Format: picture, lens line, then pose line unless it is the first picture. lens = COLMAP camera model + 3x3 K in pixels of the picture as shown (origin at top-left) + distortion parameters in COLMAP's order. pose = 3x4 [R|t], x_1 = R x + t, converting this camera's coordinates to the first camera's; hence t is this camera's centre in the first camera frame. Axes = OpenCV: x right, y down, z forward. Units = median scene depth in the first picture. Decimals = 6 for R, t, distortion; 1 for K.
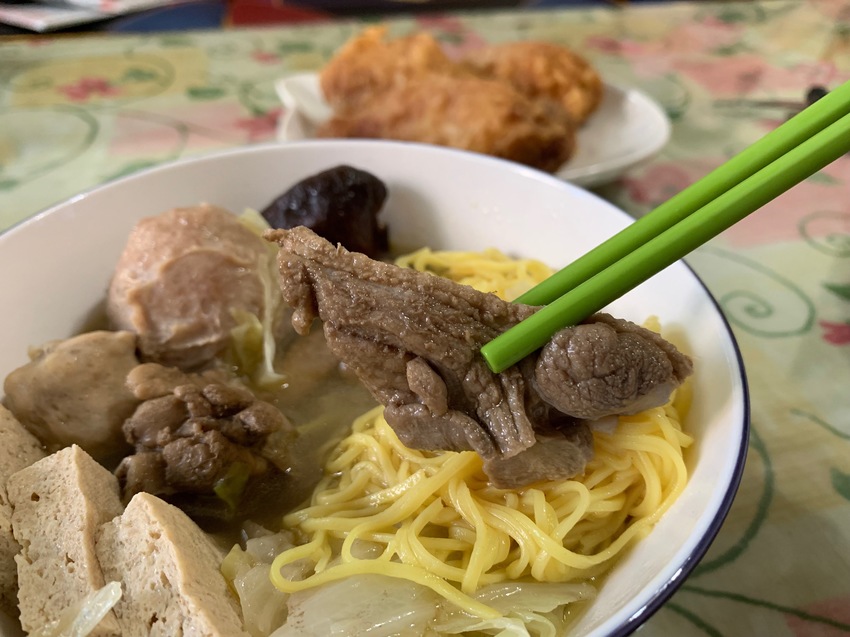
lens RADIAL K [[655.1, 0, 425.0], [0, 655.1, 318.5], [0, 0, 1]] dist [-0.002018, -0.072074]
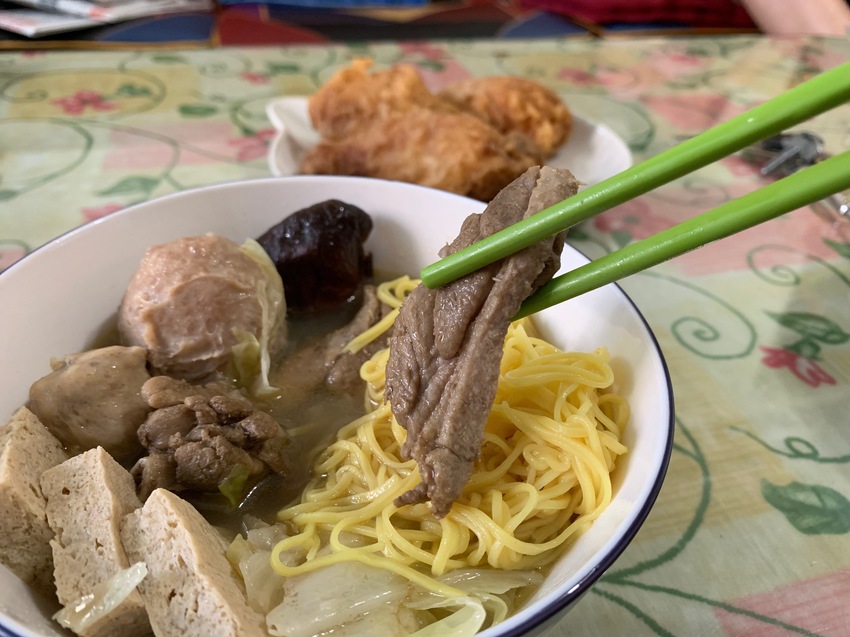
lens RADIAL K [[650.0, 0, 425.0], [0, 650.0, 318.5], [0, 0, 1]] dist [0.007813, -0.086571]
pose [[0.998933, 0.025175, 0.038718, -0.007903], [-0.024744, 0.999627, -0.011563, -0.027316], [-0.038995, 0.010592, 0.999183, -0.138938]]
